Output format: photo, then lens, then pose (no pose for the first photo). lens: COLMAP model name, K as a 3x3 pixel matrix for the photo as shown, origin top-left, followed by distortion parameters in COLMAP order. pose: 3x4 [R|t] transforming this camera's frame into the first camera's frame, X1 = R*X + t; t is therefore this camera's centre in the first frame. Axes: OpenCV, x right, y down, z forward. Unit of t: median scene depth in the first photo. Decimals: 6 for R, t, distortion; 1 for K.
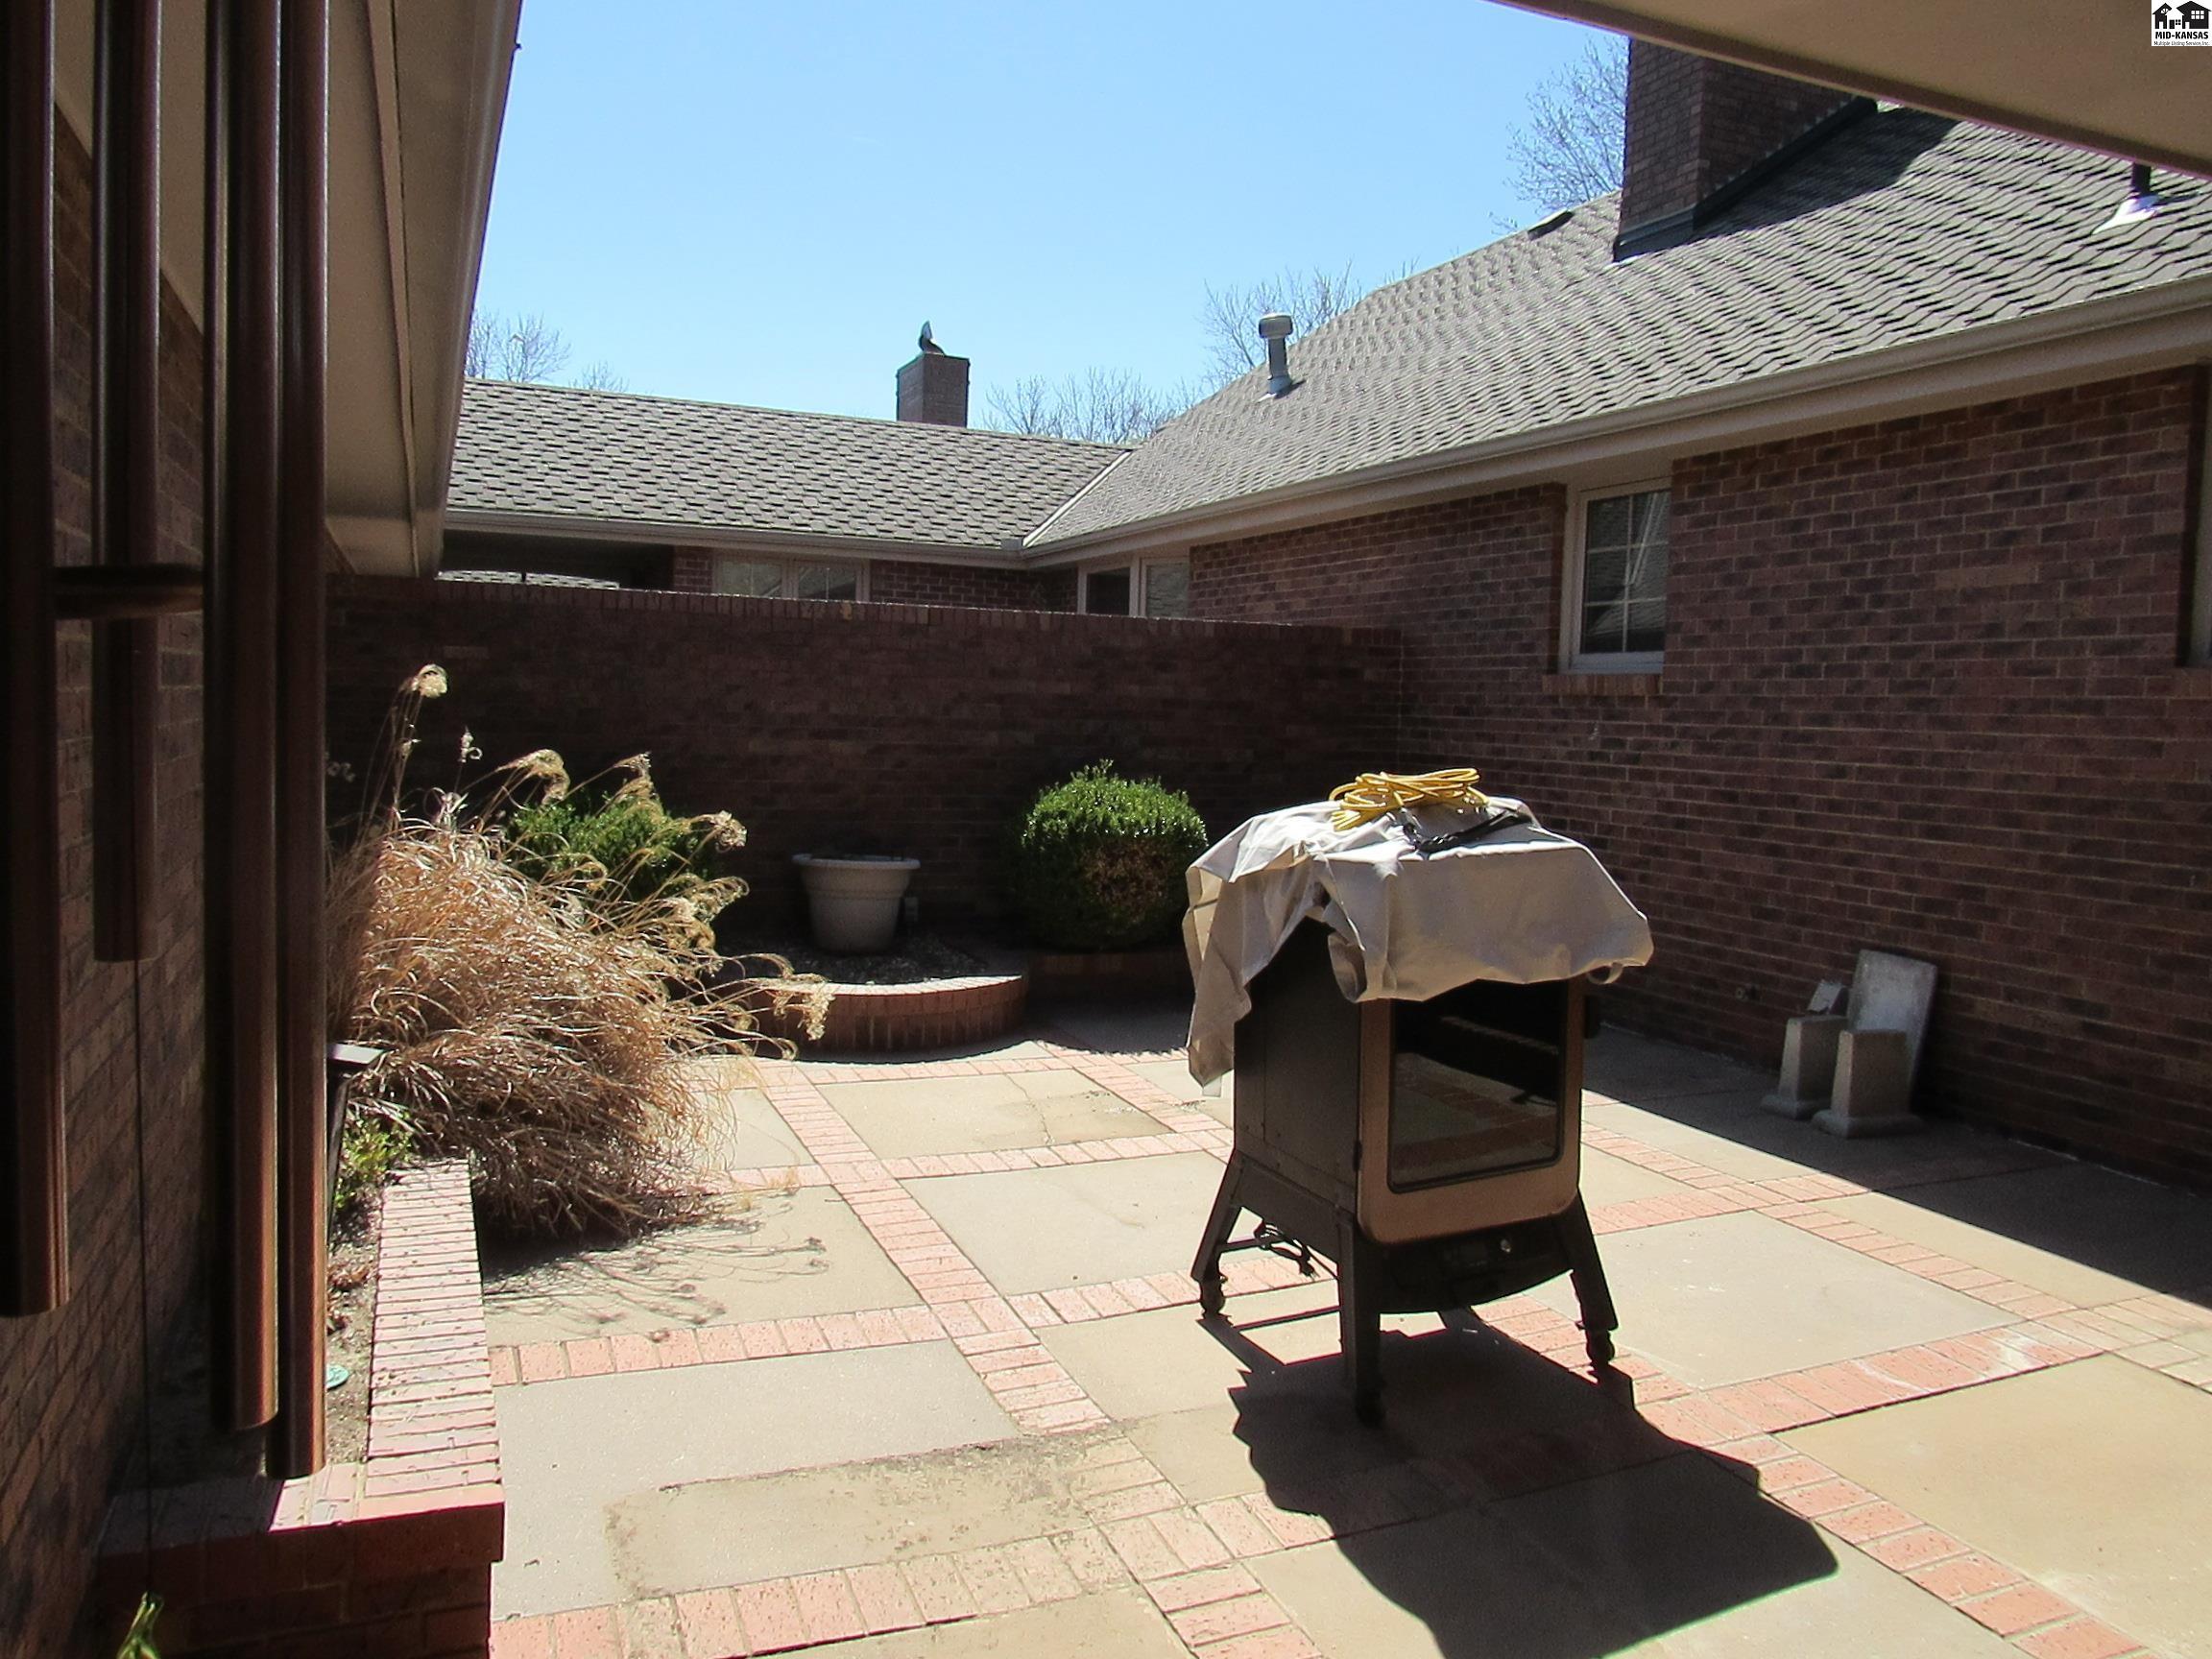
lens RADIAL K [[1616.9, 0, 1111.4], [0, 1616.9, 829.5], [0, 0, 1]] dist [0.004222, 0.001960]
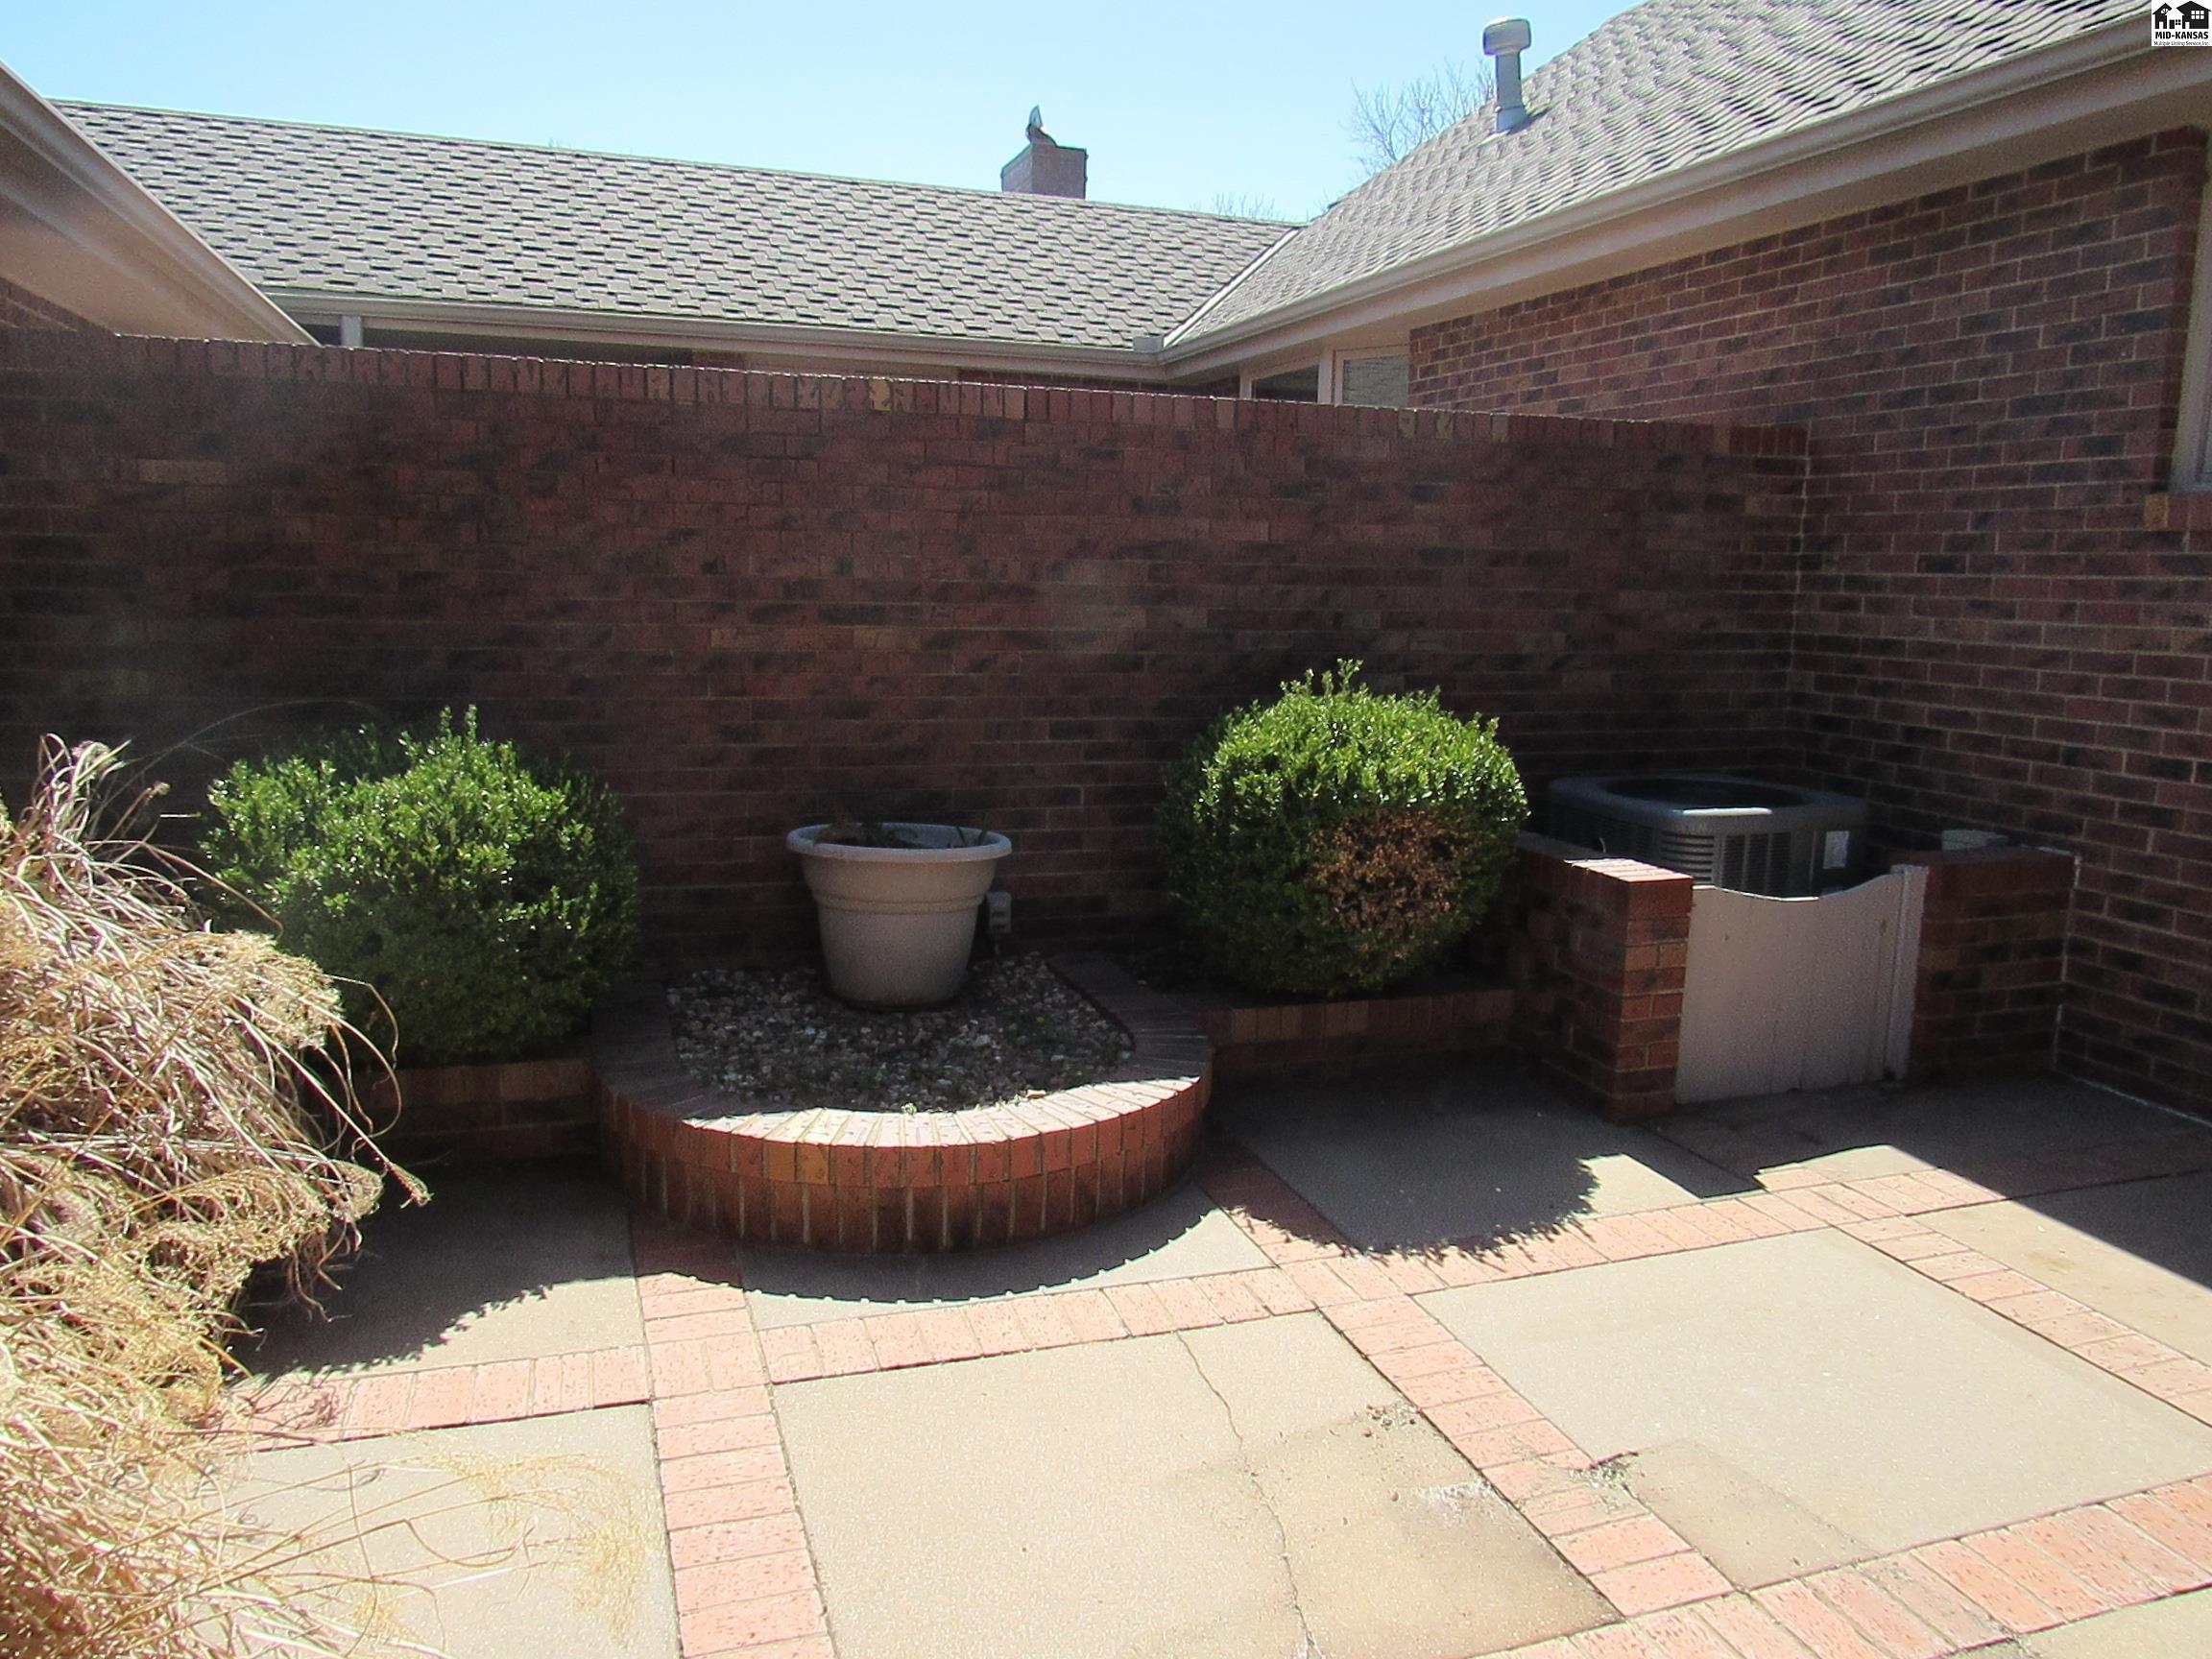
lens RADIAL K [[1616.9, 0, 1111.4], [0, 1616.9, 829.5], [0, 0, 1]] dist [0.004222, 0.001960]
pose [[0.997339, 0.001618, -0.072891, -0.038075], [0.004423, 0.996570, 0.082633, -0.027712], [0.072775, -0.082736, 0.993911, 0.396112]]
